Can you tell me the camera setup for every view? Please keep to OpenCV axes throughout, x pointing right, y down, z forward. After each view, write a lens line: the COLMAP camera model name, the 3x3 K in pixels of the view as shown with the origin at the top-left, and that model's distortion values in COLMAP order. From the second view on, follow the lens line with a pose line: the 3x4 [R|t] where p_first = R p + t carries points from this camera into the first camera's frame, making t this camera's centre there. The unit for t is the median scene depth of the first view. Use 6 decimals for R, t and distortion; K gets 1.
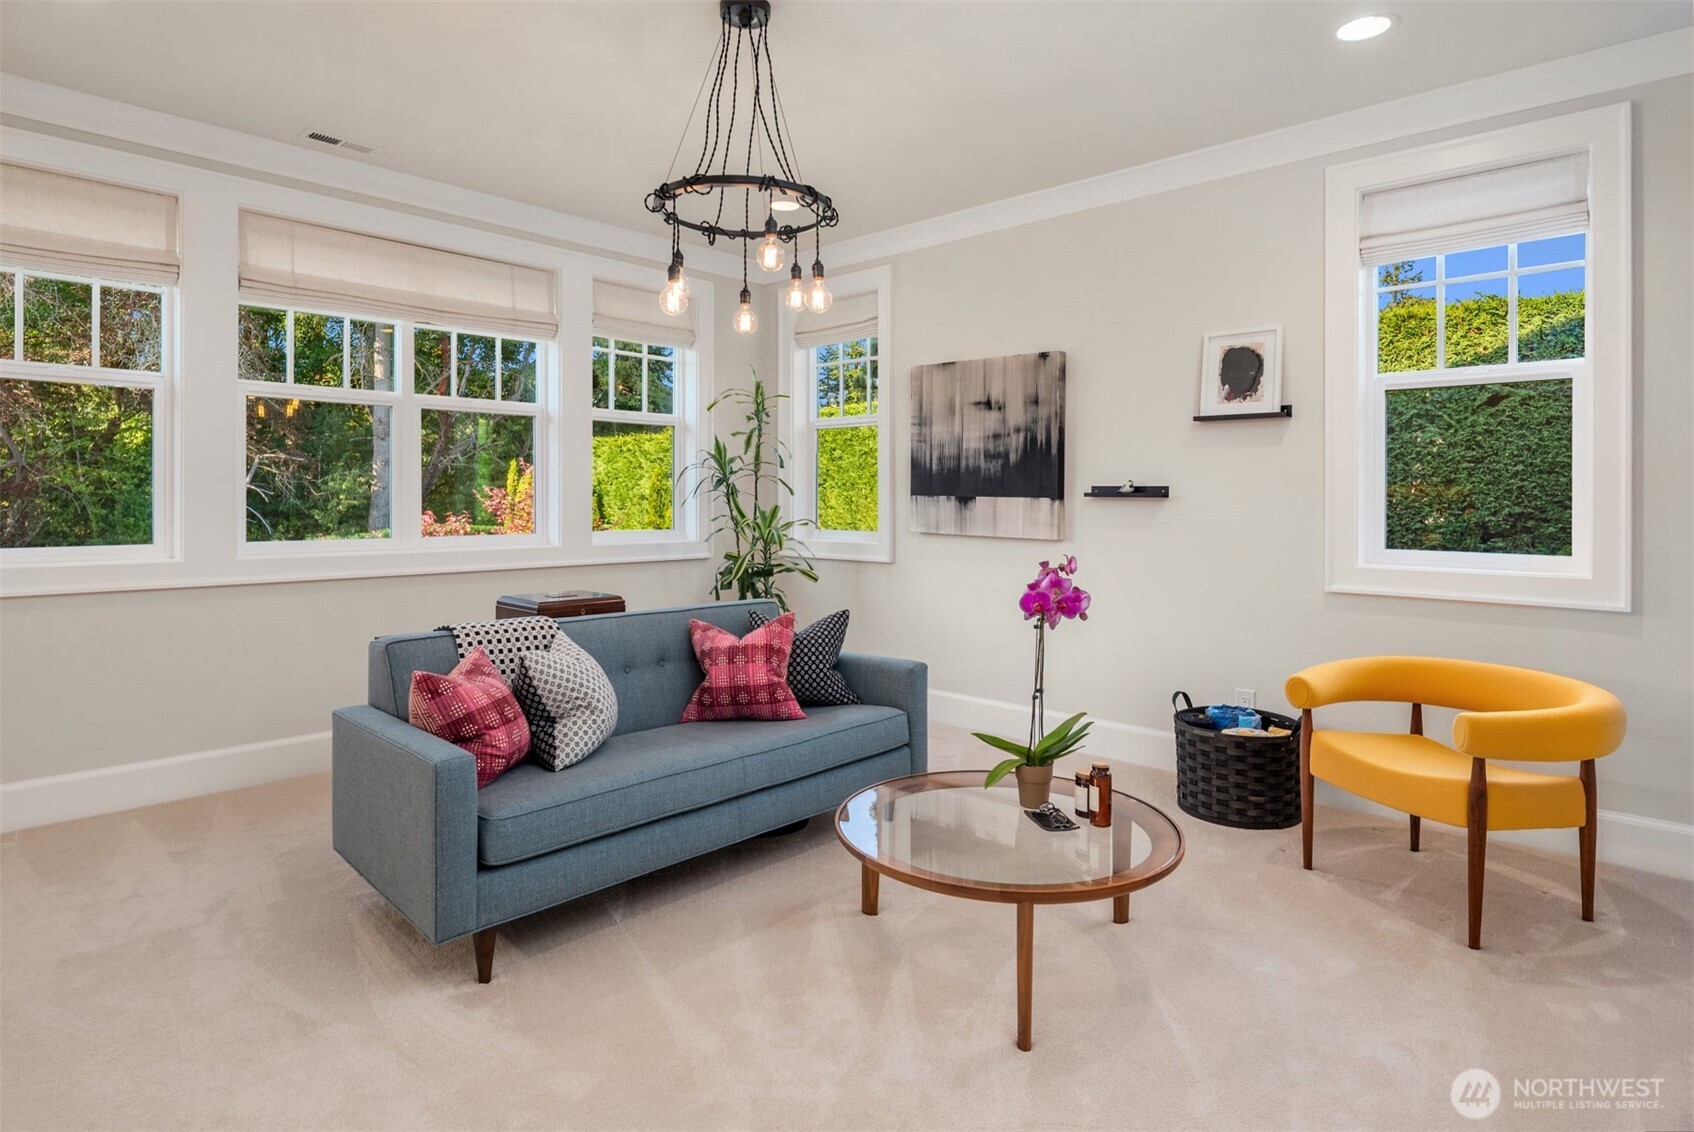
lens RADIAL K [[929.5, 0, 849.1], [0, 929.5, 518.8], [0, 0, 1]] dist [-0.002313, -0.000863]
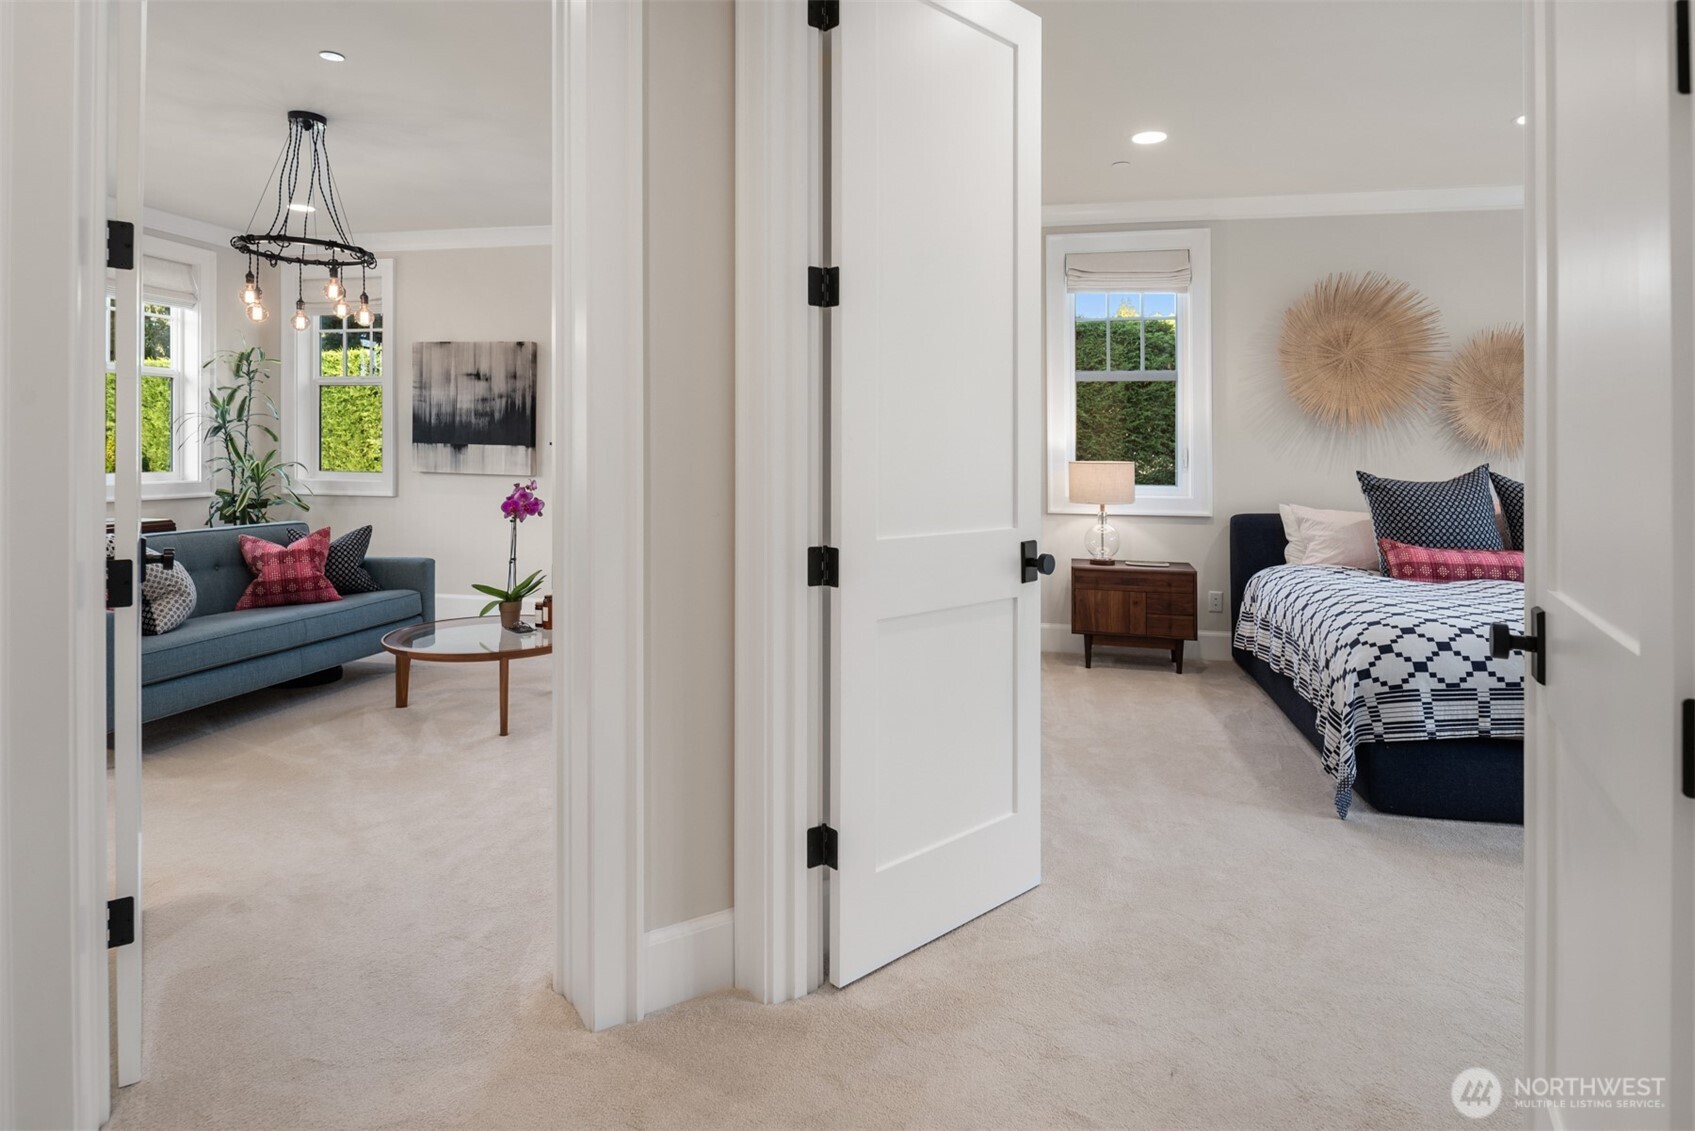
lens RADIAL K [[900.2, 0, 854.4], [0, 900.2, 462.3], [0, 0, 1]] dist [0.000199, -0.000463]
pose [[0.851701, -0.001429, 0.524026, -0.100033], [0.003869, 0.999986, -0.003560, 0.012786], [-0.524014, 0.005059, 0.851695, -0.574845]]
